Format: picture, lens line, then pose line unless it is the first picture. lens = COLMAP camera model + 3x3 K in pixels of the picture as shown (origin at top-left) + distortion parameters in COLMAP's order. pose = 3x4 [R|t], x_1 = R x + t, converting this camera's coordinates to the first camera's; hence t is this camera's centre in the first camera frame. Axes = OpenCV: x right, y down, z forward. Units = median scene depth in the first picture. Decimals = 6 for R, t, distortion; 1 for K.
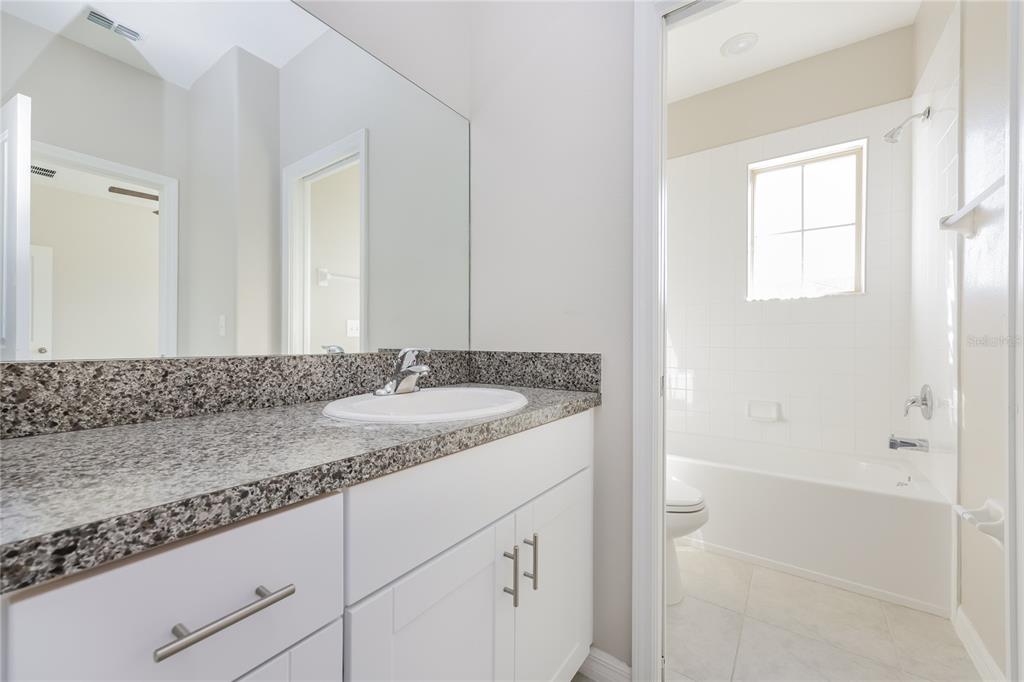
lens RADIAL K [[404.6, 0, 507.7], [0, 404.6, 339.4], [0, 0, 1]] dist [0.013660, 0.000125]
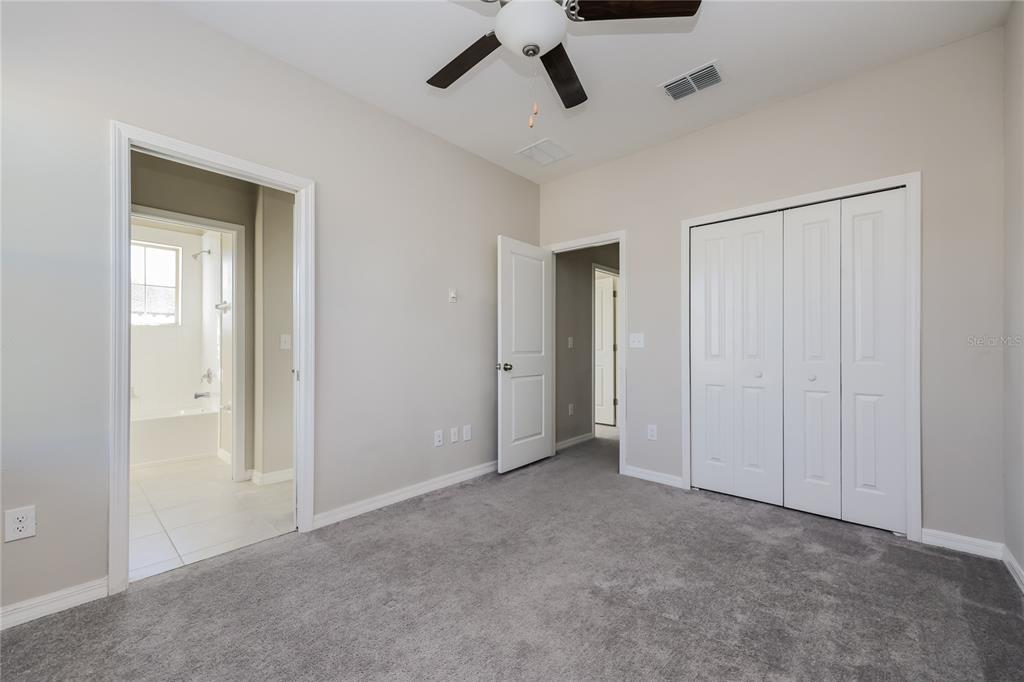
lens RADIAL K [[404.6, 0, 522.6], [0, 404.6, 342.3], [0, 0, 1]] dist [0.013660, 0.000125]
pose [[0.101566, 0.004660, 0.994818, -1.100666], [0.001248, 0.999988, -0.004811, -0.024904], [-0.994828, 0.001730, 0.101559, -1.002025]]
